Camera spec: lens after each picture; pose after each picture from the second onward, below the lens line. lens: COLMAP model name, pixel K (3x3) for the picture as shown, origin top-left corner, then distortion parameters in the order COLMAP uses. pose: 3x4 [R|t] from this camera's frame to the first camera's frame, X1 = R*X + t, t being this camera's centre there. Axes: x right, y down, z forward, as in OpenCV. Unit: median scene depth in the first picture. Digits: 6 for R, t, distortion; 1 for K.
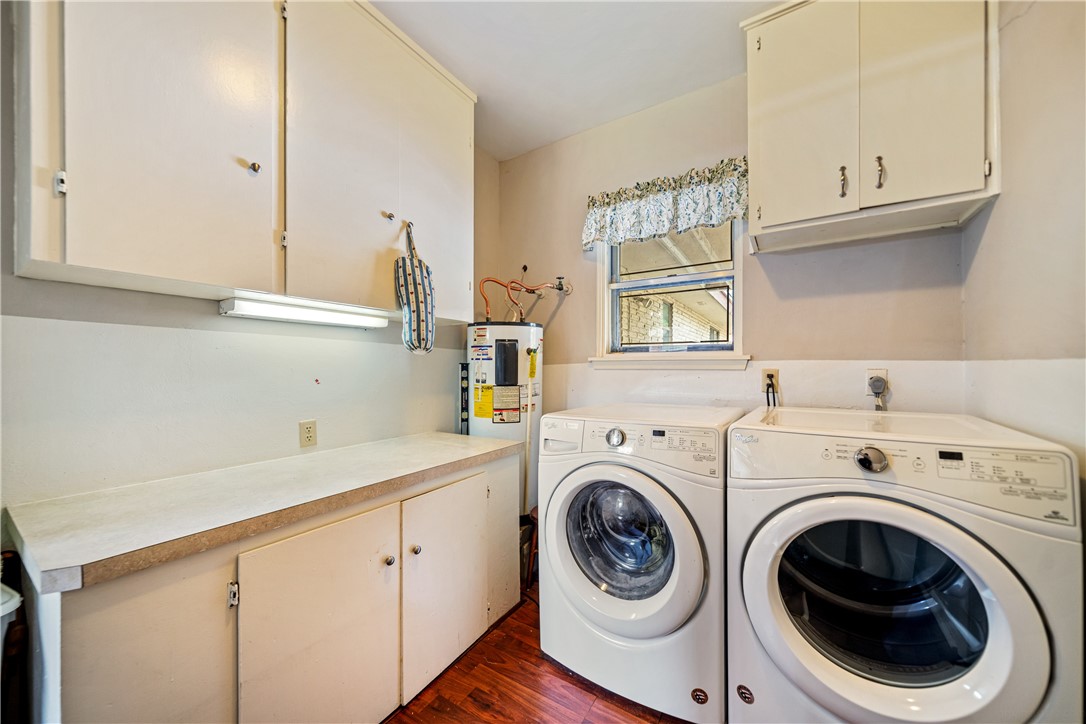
lens RADIAL K [[394.3, 0, 541.3], [0, 394.3, 369.6], [0, 0, 1]] dist [0.000031, -0.000042]
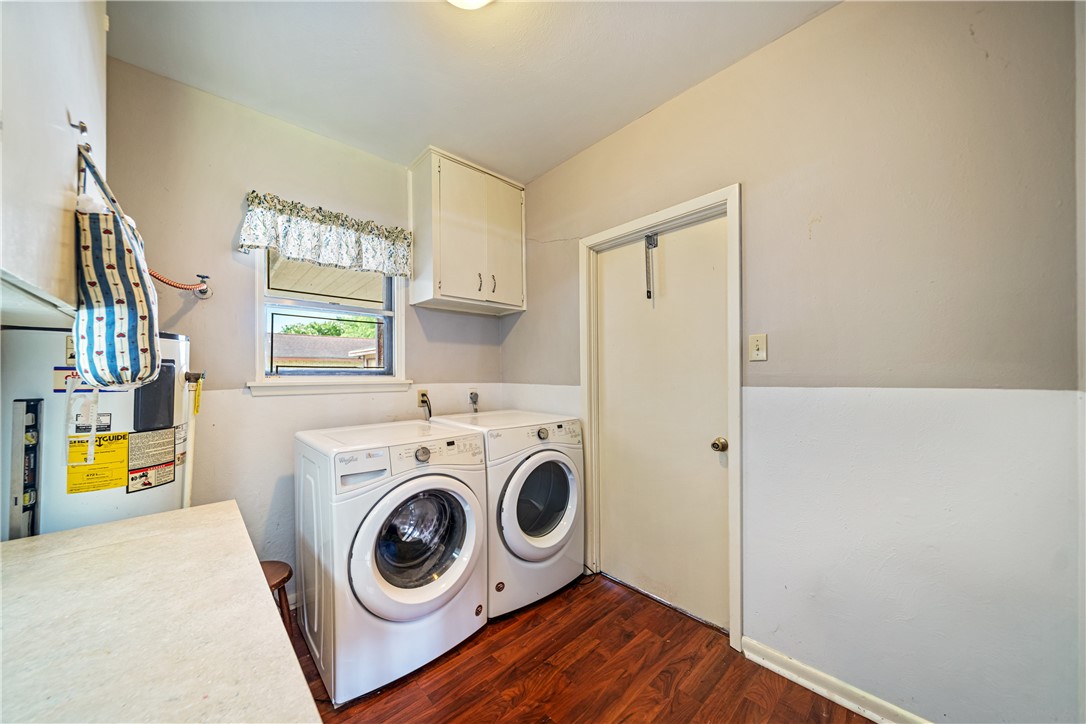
lens RADIAL K [[374.9, 0, 542.5], [0, 374.9, 374.2], [0, 0, 1]] dist [0.000389, 0.000014]
pose [[0.243641, 0.000421, 0.969865, -0.534297], [0.008982, 0.999956, -0.002690, -0.043512], [-0.969824, 0.009366, 0.243626, 0.226621]]
